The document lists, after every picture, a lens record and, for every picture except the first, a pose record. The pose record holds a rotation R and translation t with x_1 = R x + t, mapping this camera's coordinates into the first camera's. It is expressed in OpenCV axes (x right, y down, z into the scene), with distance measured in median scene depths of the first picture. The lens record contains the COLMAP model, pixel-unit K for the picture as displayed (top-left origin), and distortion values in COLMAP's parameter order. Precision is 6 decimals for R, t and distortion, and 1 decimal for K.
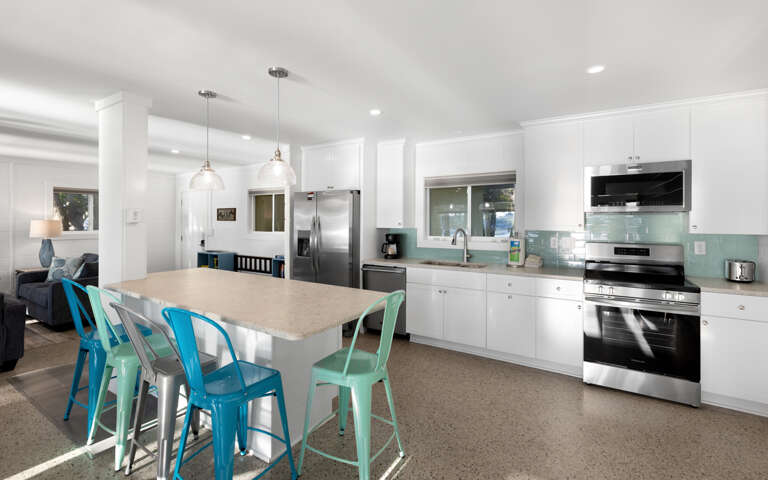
lens RADIAL K [[353.5, 0, 384.7], [0, 353.5, 222.2], [0, 0, 1]] dist [0.001913, 0.000556]
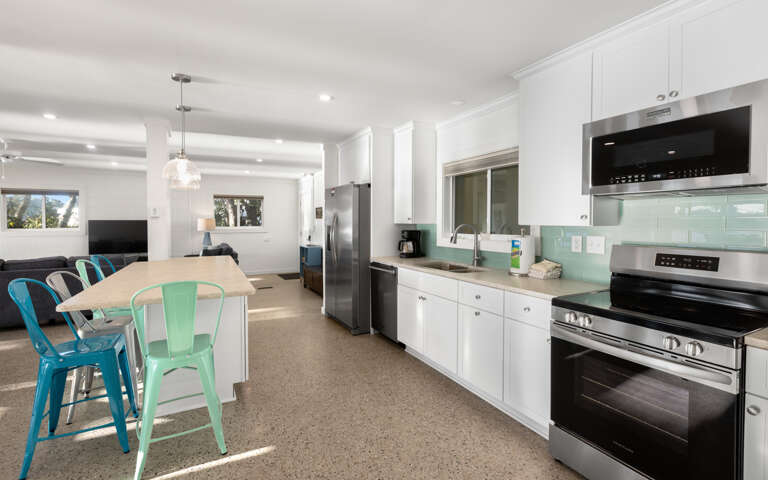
lens RADIAL K [[356.7, 0, 367.7], [0, 356.7, 235.4], [0, 0, 1]] dist [0.002323, 0.000338]
pose [[0.848425, 0.017792, -0.529016, 0.426775], [0.000612, 0.999401, 0.034594, 0.015672], [0.529315, -0.029674, 0.847907, 0.186755]]
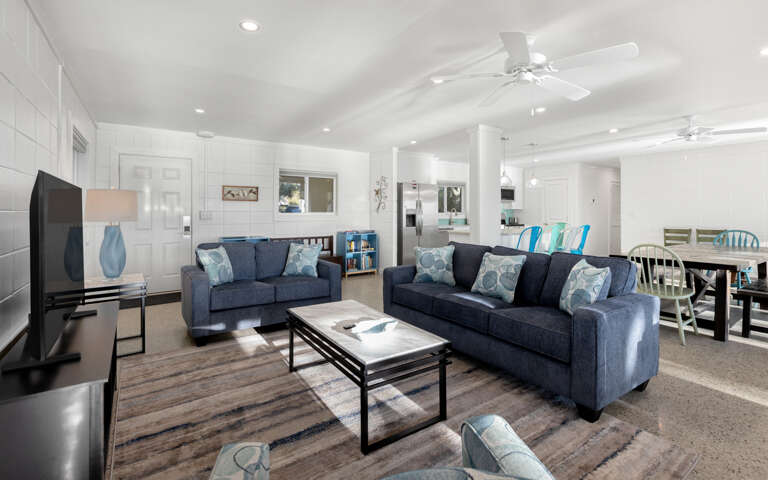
lens RADIAL K [[353.5, 0, 384.7], [0, 353.5, 222.2], [0, 0, 1]] dist [0.001913, 0.000556]
pose [[0.395164, -0.027938, 0.918185, -1.661096], [0.005928, 0.999594, 0.027864, 0.038239], [-0.918591, -0.005567, 0.395170, 0.542229]]
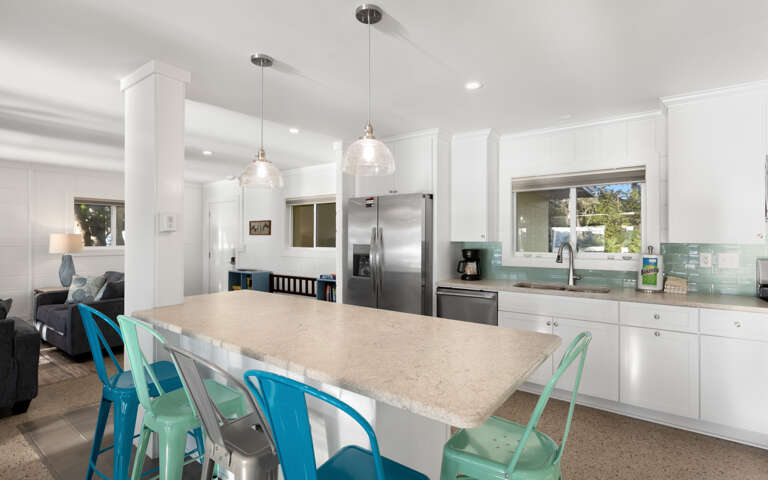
lens RADIAL K [[377.3, 0, 384.0], [0, 377.3, 240.0], [0, 0, 1]] dist [-0.001128, -0.000281]
pose [[0.997641, -0.000149, -0.068651, -0.120393], [0.000063, 0.999999, -0.001246, 0.014098], [0.068651, 0.001239, 0.997640, 0.139930]]
